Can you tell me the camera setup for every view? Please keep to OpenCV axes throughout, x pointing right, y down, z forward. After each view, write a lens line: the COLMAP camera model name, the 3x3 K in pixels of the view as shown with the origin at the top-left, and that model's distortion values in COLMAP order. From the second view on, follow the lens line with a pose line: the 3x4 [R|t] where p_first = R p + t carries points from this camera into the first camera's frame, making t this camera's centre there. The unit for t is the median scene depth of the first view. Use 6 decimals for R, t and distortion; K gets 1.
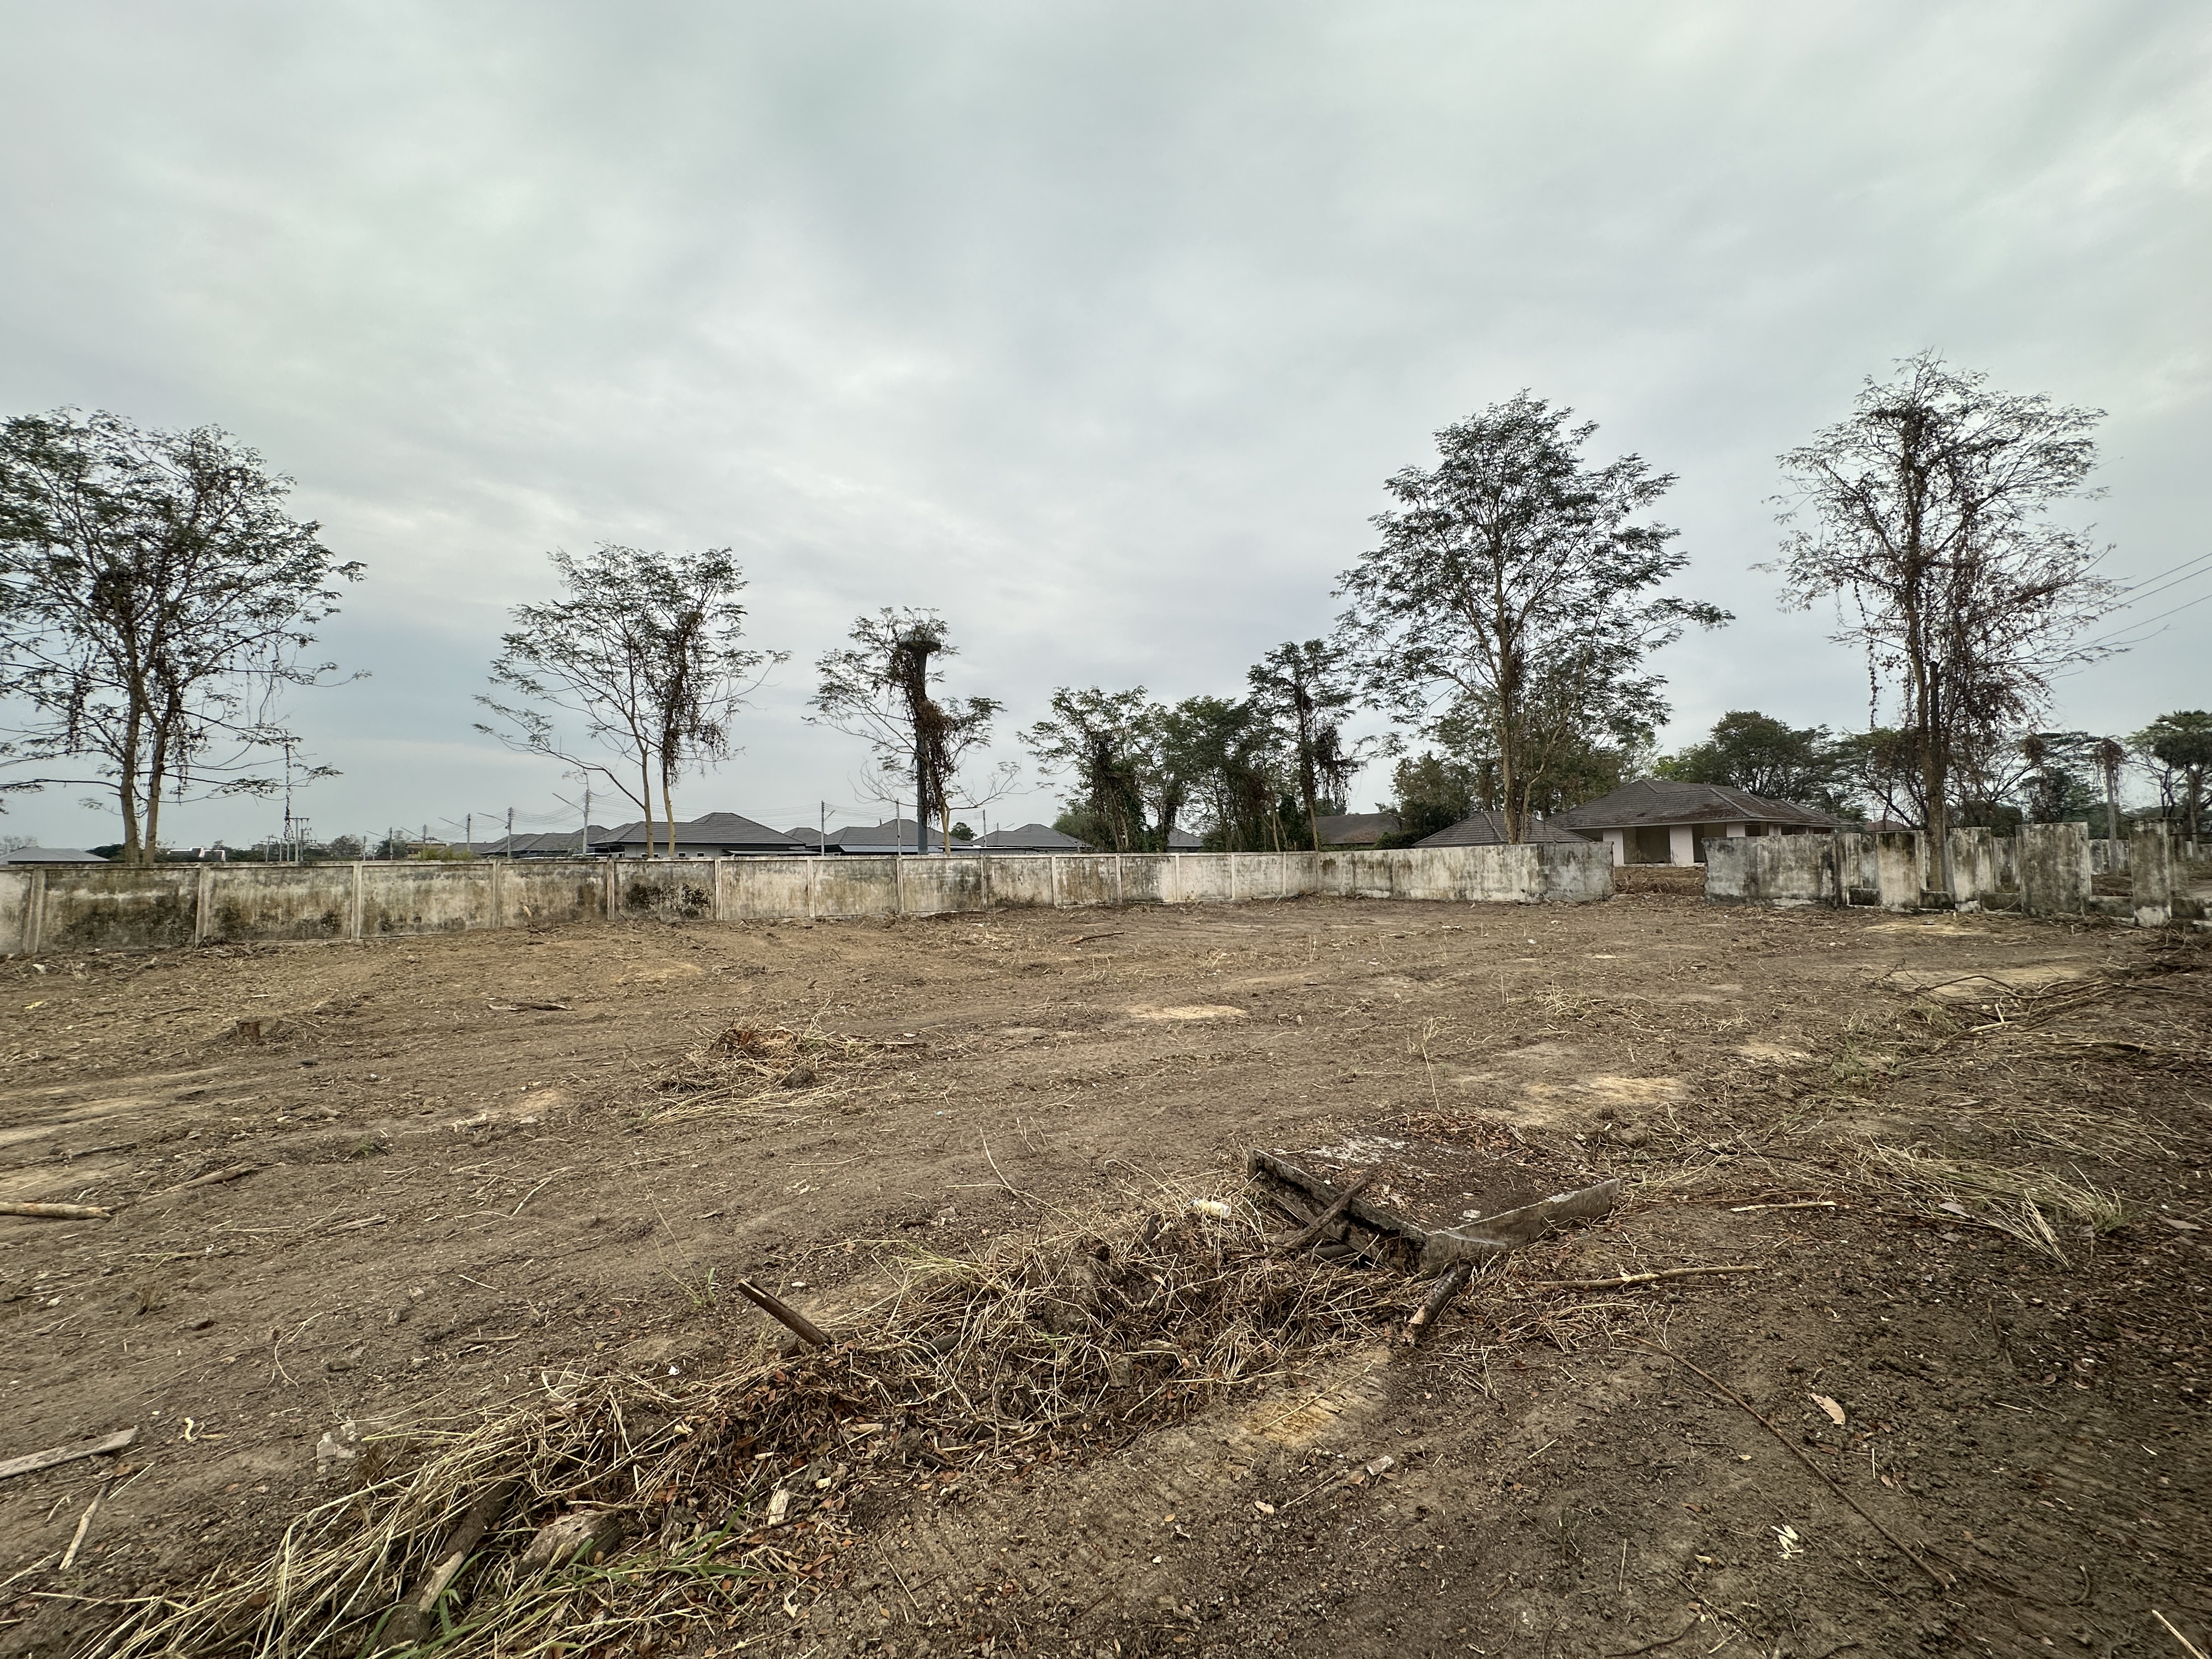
lens RADIAL K [[890.0, 0, 1106.7], [0, 890.0, 827.7], [0, 0, 1]] dist [-0.000397, 0.000506]
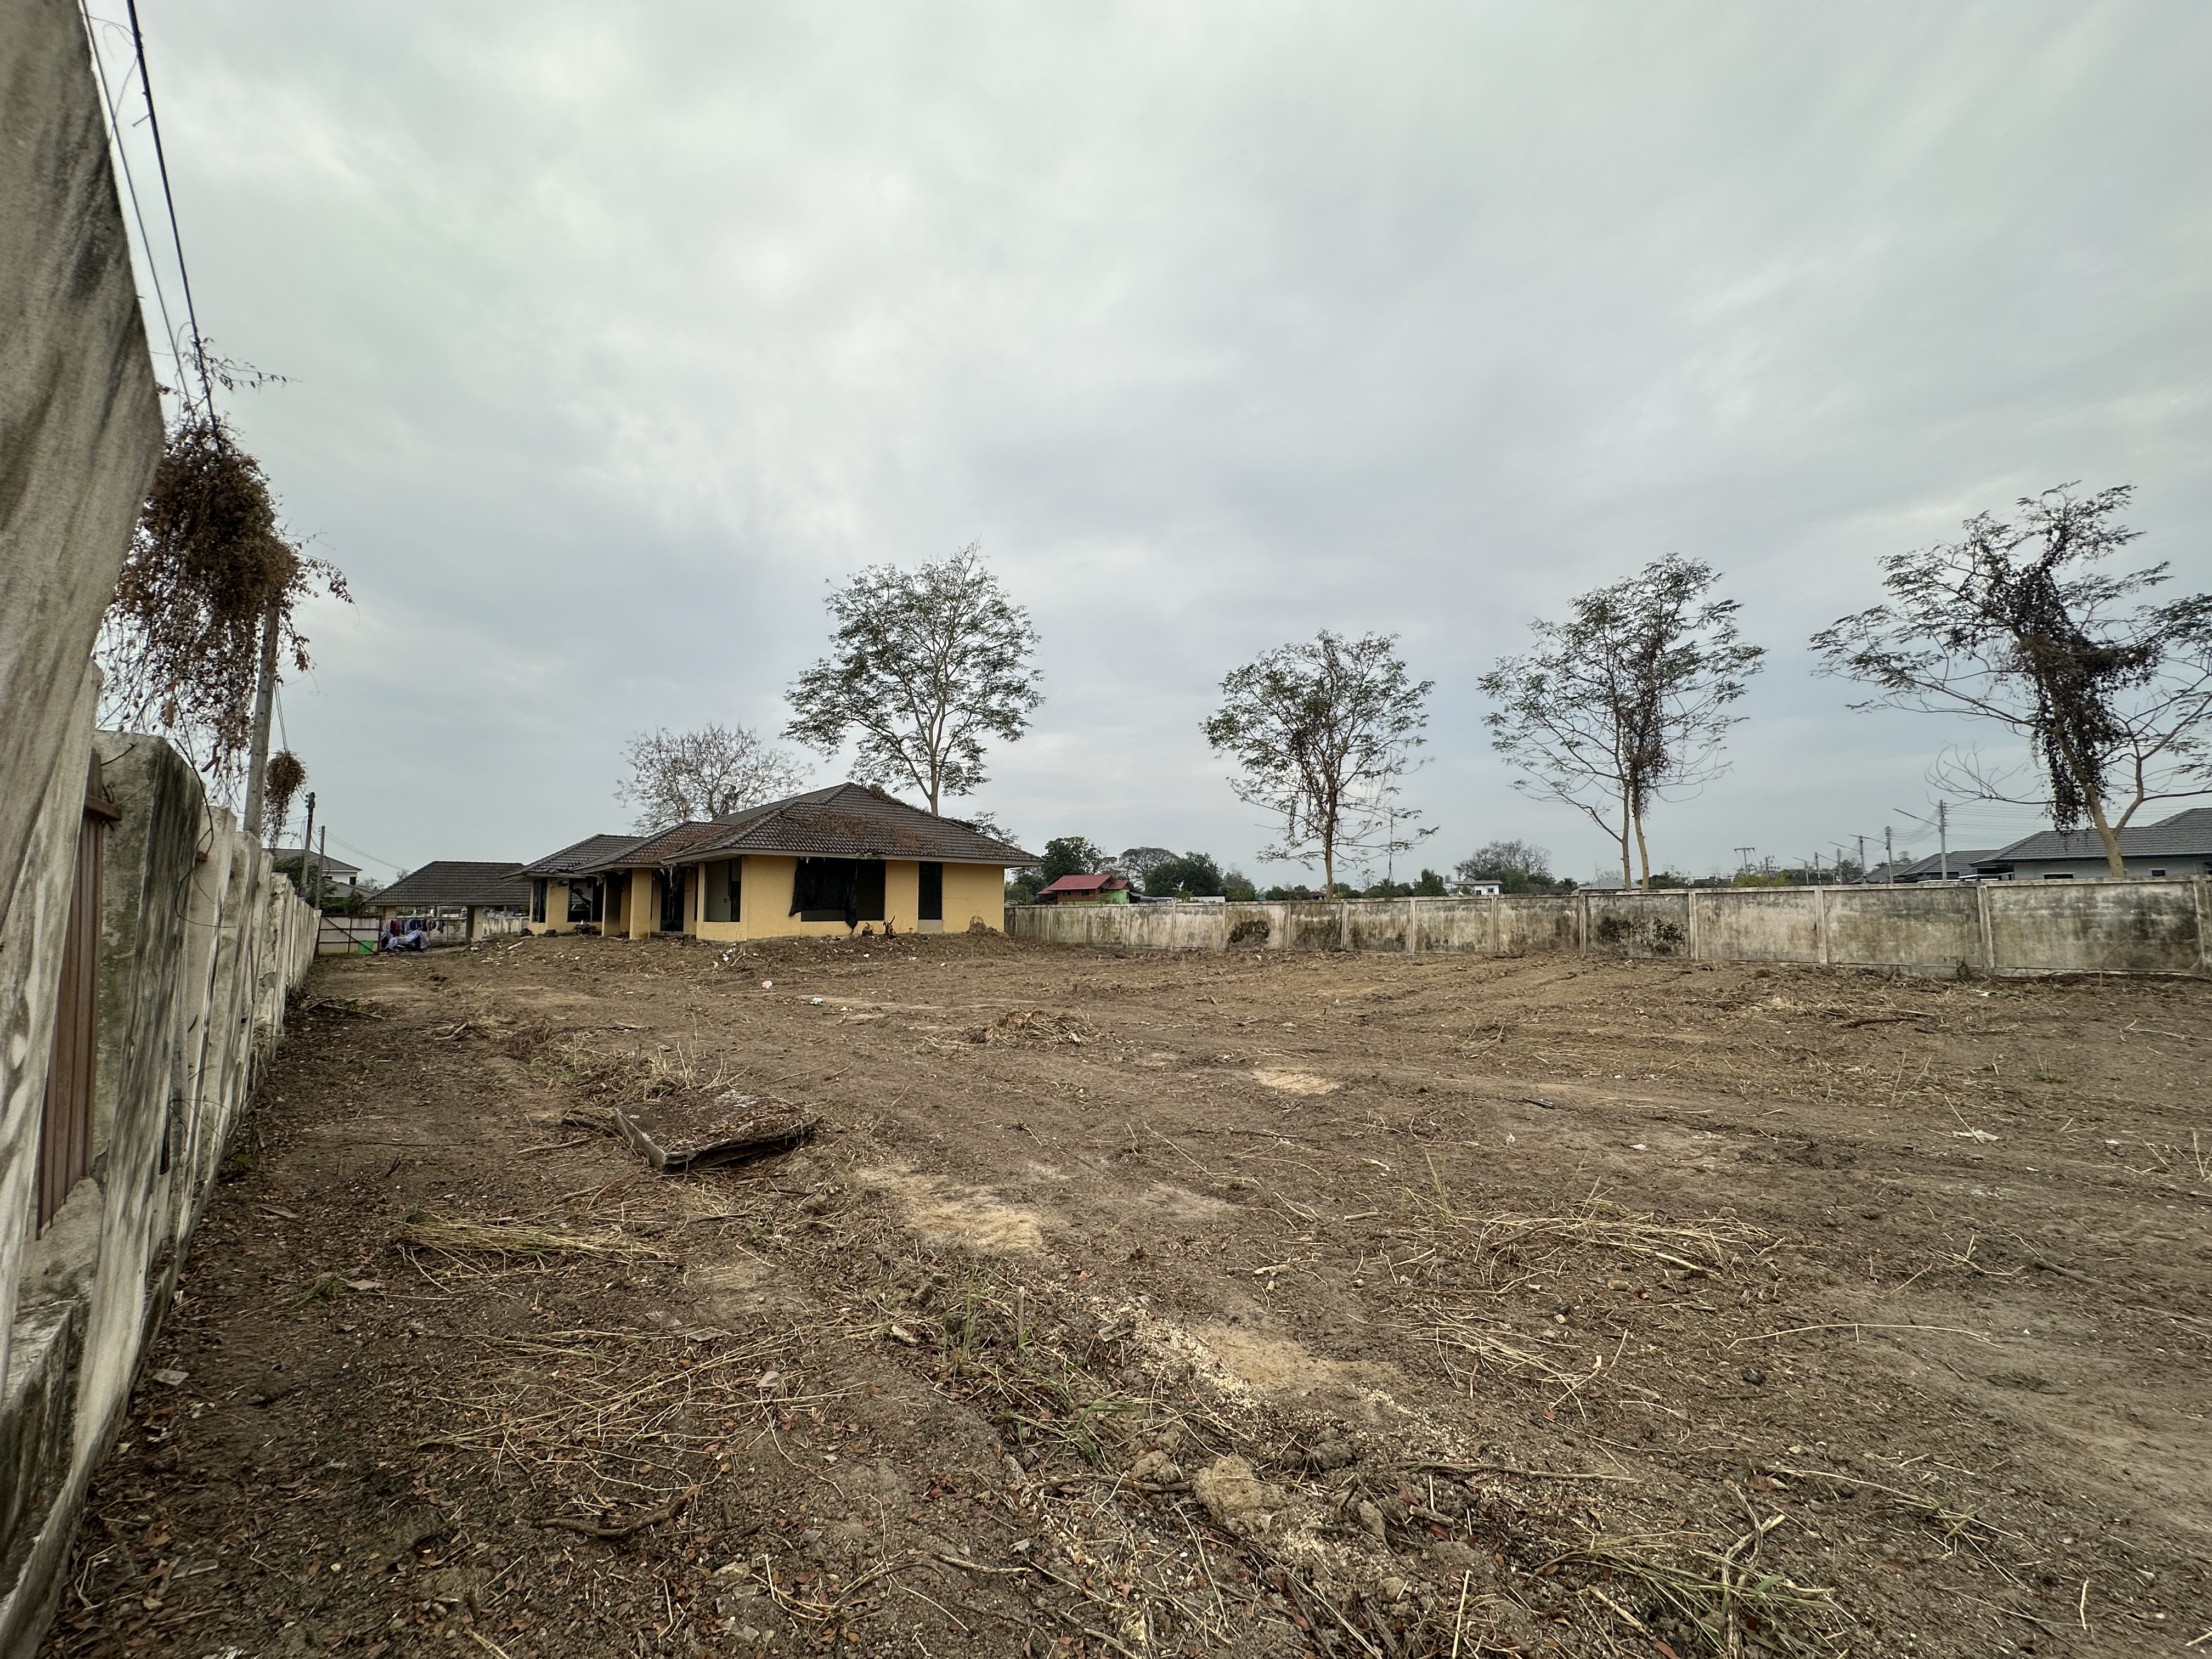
lens RADIAL K [[890.0, 0, 1106.0], [0, 890.0, 823.4], [0, 0, 1]] dist [-0.000397, 0.000506]
pose [[0.122977, -0.084361, -0.988817, 0.418160], [0.054556, 0.995448, -0.078142, 0.004488], [0.990909, -0.044336, 0.127020, 0.306771]]
